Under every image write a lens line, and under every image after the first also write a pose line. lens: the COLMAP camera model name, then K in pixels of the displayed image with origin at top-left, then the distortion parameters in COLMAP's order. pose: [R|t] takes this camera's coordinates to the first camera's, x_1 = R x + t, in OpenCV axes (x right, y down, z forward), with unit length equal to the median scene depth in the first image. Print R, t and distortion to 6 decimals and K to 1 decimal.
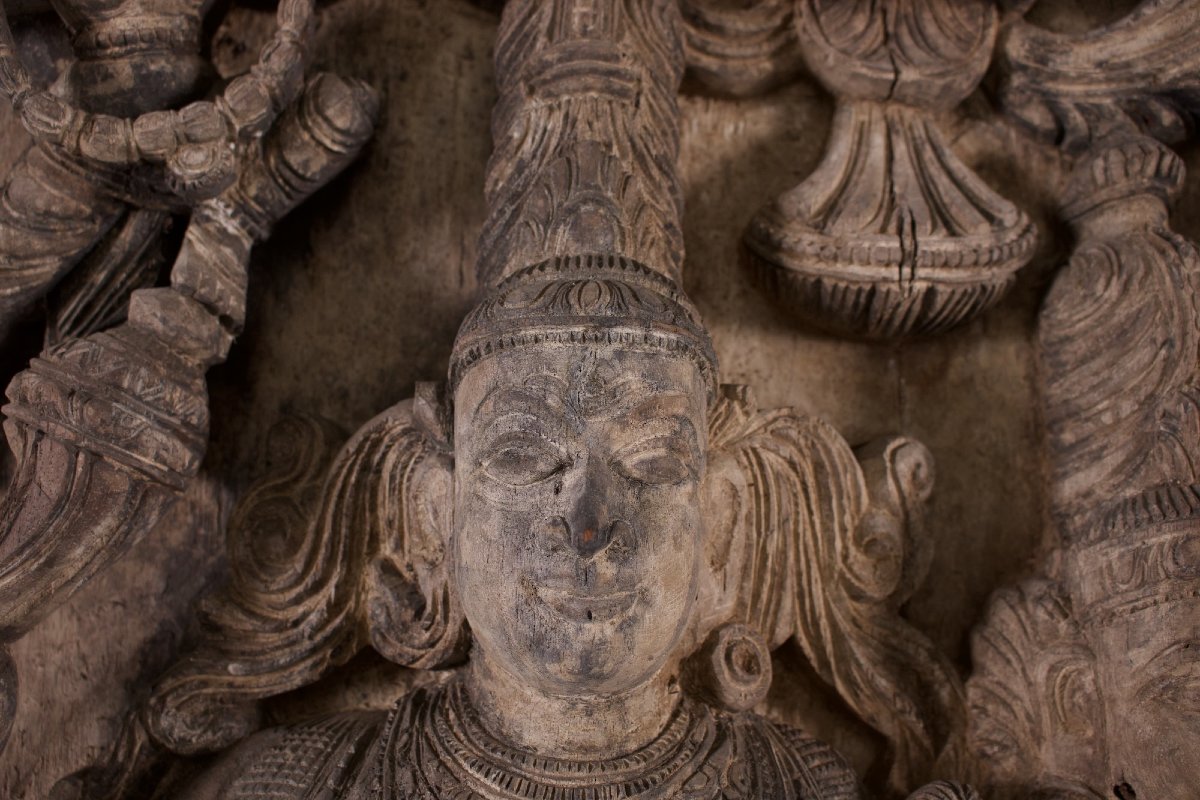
lens RADIAL K [[1305.9, 0, 592.9], [0, 1305.9, 398.1], [0, 0, 1]] dist [-0.091688, 0.000000]
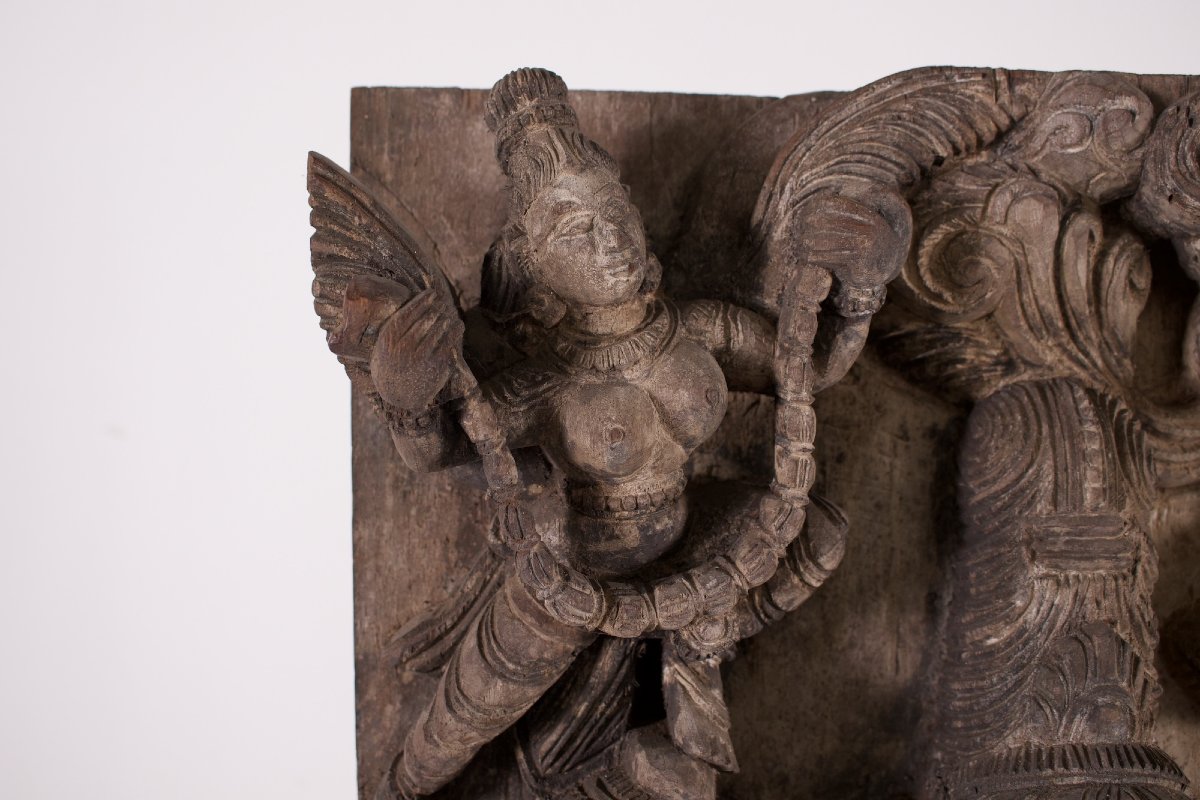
lens RADIAL K [[1305.9, 0, 597.8], [0, 1305.9, 404.0], [0, 0, 1]] dist [-0.091688, 0.000000]
pose [[0.999518, 0.017727, 0.025467, -0.409263], [-0.020495, 0.993392, 0.112922, -0.455294], [-0.023297, -0.113390, 0.993277, 0.021298]]
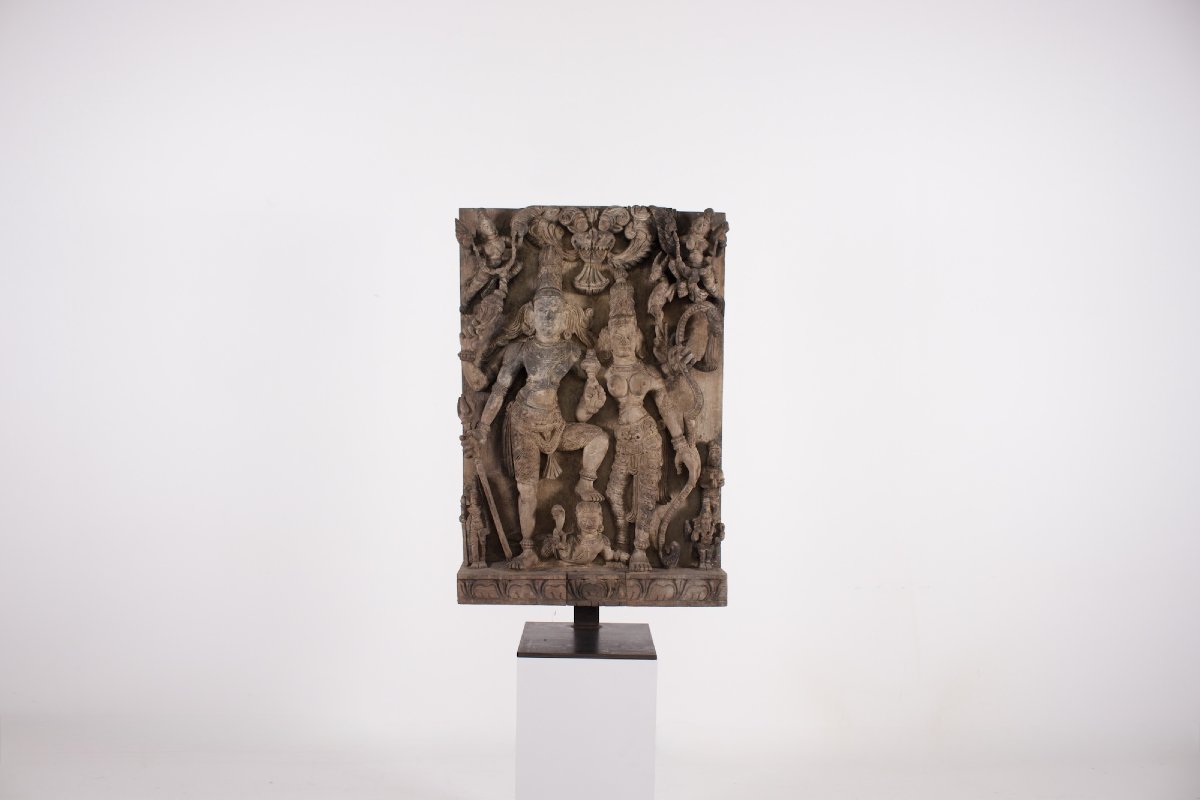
lens RADIAL K [[1035.8, 0, 597.1], [0, 1035.8, 395.2], [0, 0, 1]] dist [-0.102939, -0.000311]
pose [[0.999951, 0.009943, 0.000179, 0.298843], [-0.009885, 0.991790, 0.127492, -0.258293], [0.001091, -0.127487, 0.991840, -5.547631]]
